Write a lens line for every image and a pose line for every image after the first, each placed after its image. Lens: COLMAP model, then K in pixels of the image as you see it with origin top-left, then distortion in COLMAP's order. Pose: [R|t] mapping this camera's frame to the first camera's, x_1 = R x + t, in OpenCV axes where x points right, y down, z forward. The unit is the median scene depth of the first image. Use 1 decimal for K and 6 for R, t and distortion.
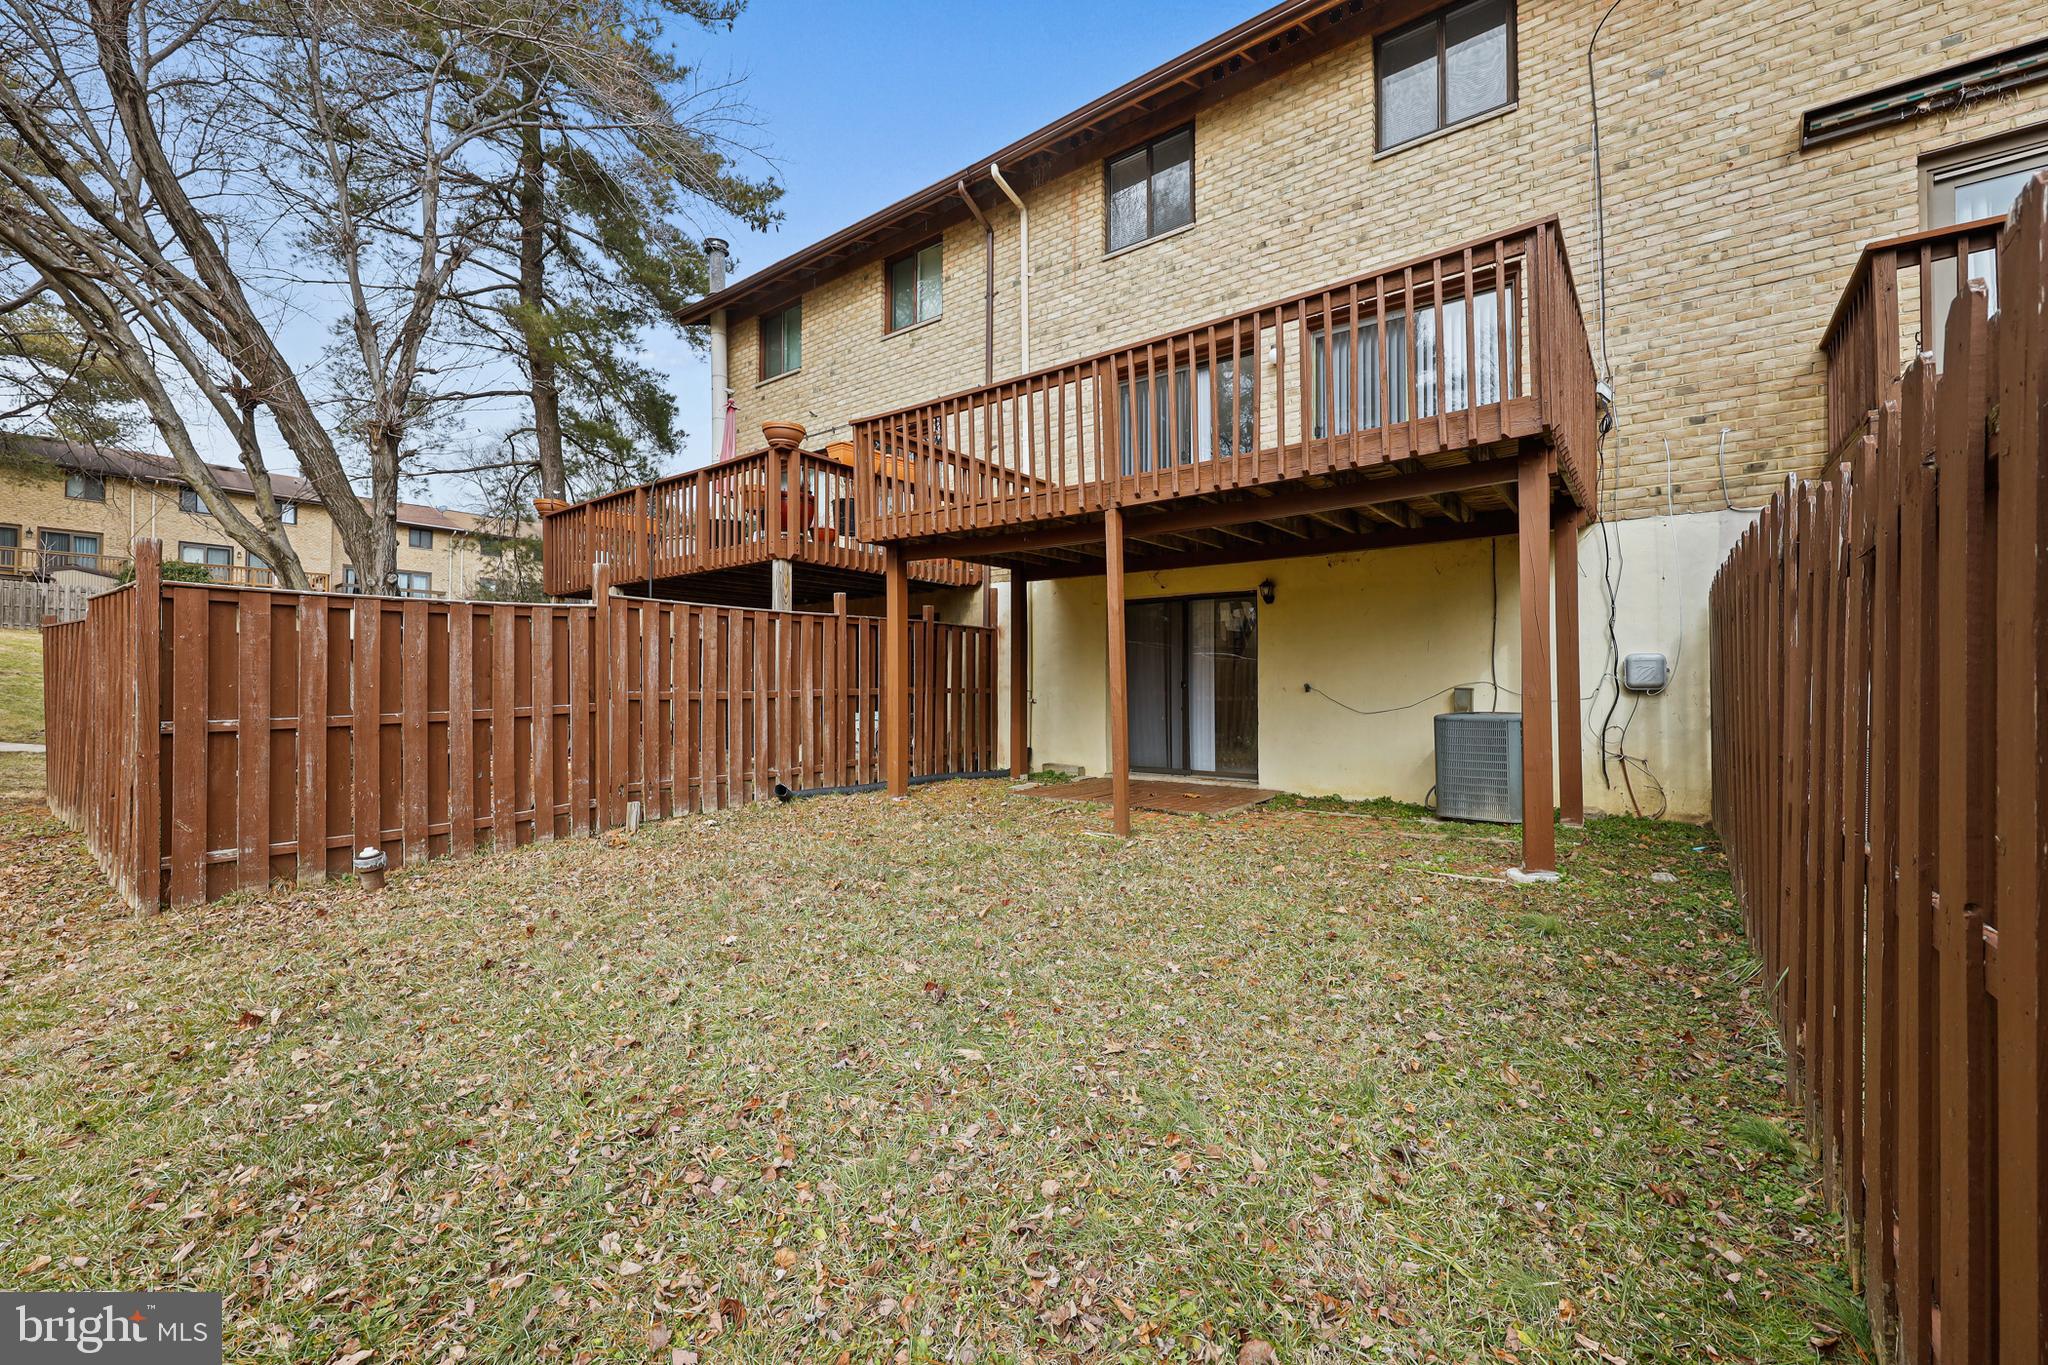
lens RADIAL K [[834.8, 0, 1023.7], [0, 834.8, 685.3], [0, 0, 1]] dist [-0.002018, -0.000024]
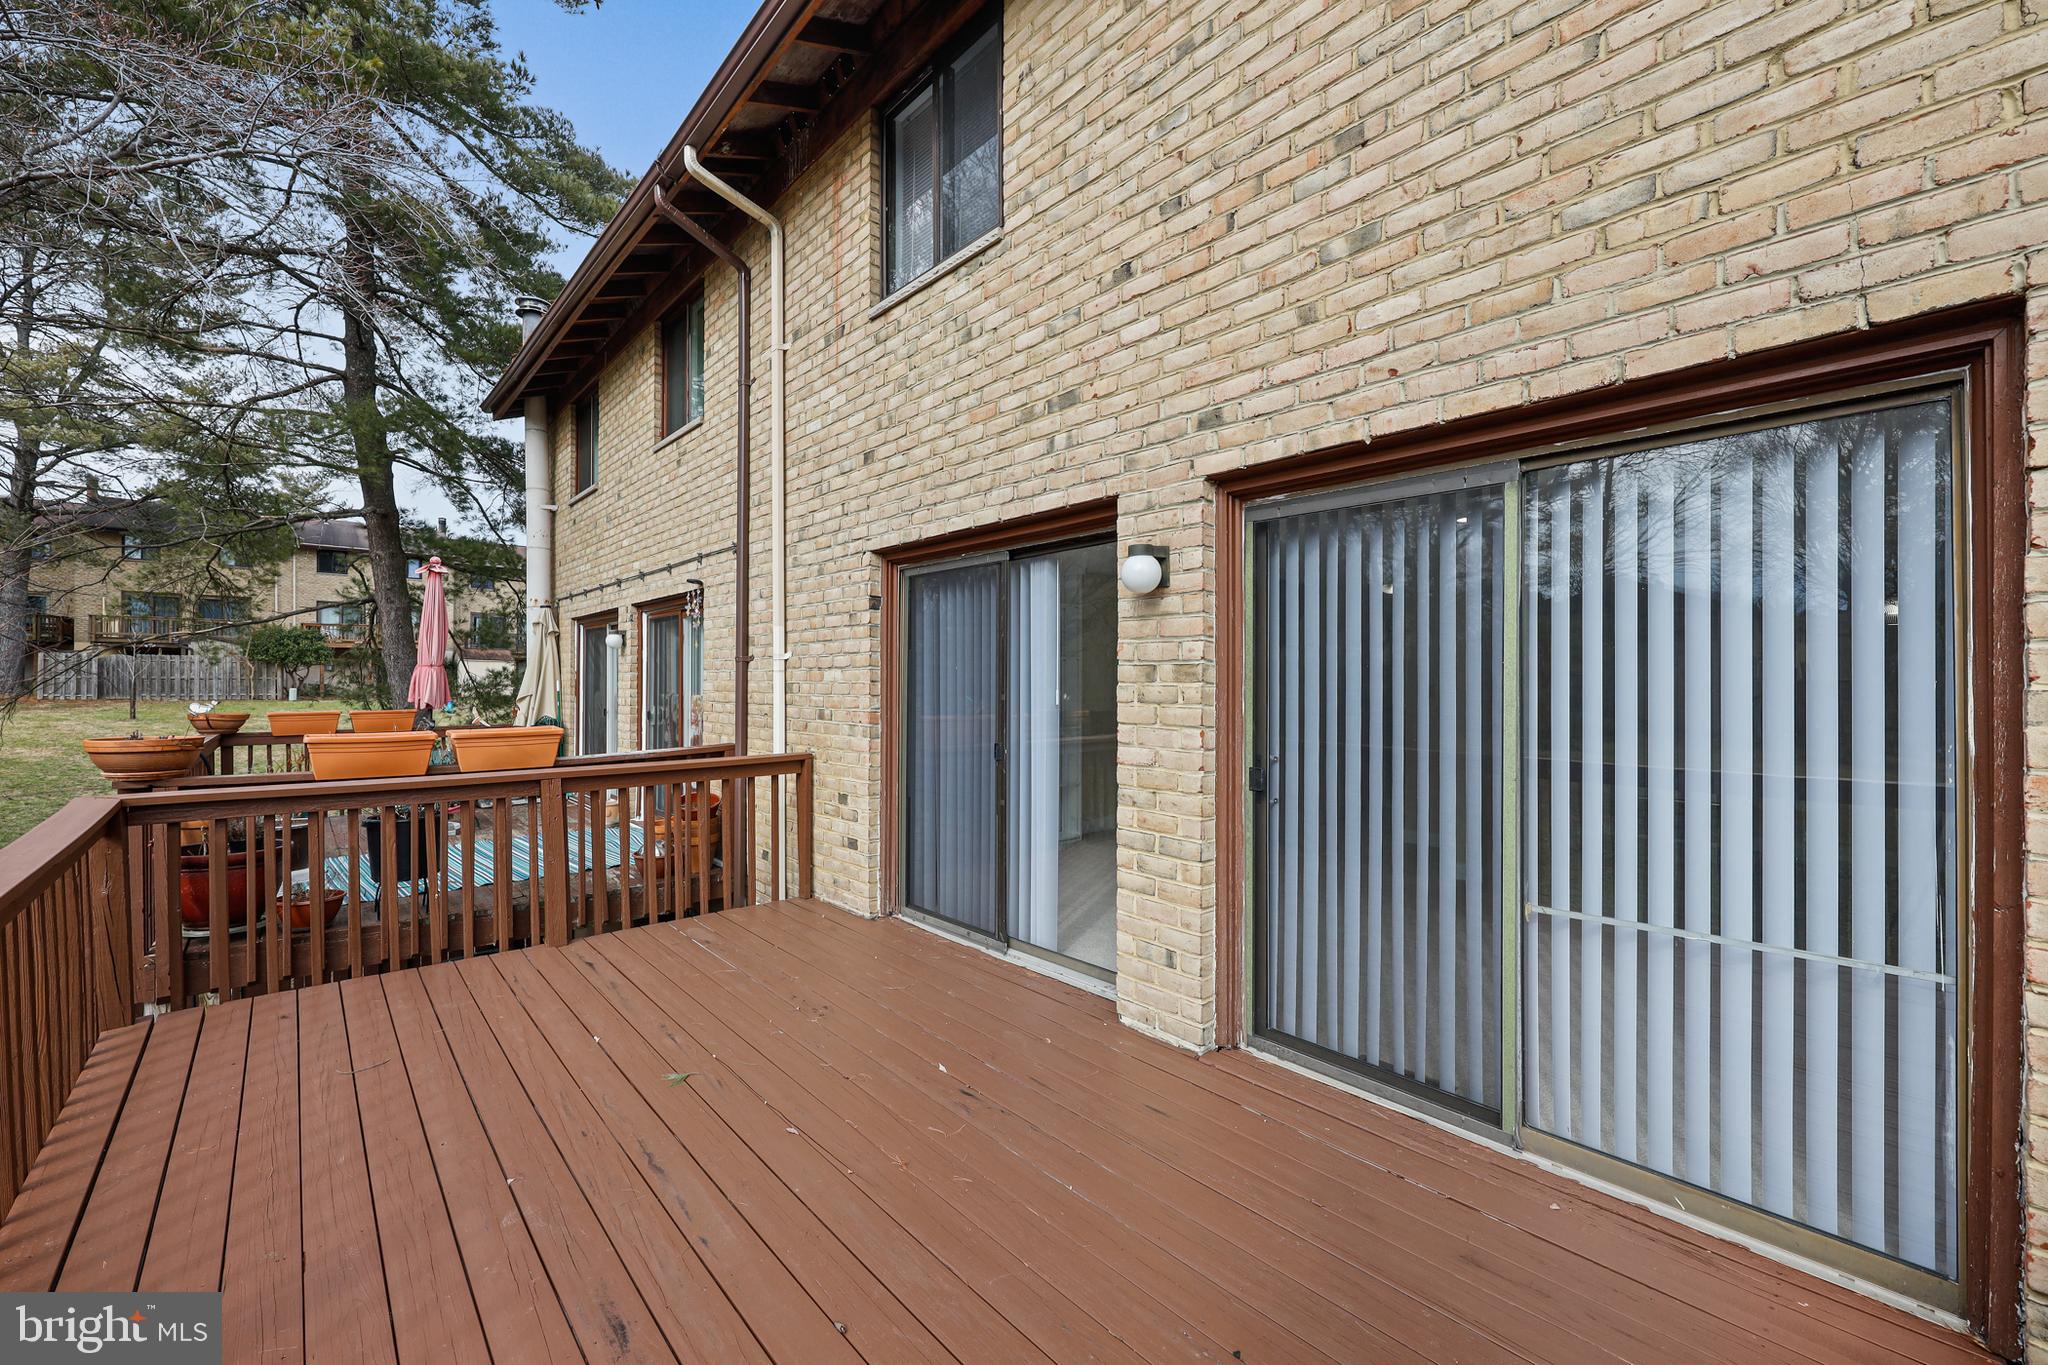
lens RADIAL K [[834.8, 0, 1023.2], [0, 834.8, 684.2], [0, 0, 1]] dist [-0.002018, -0.000024]
pose [[0.979696, 0.002809, -0.200469, 0.321422], [-0.000406, 0.999928, 0.012024, -0.345465], [0.200488, -0.011699, 0.979626, 0.616386]]
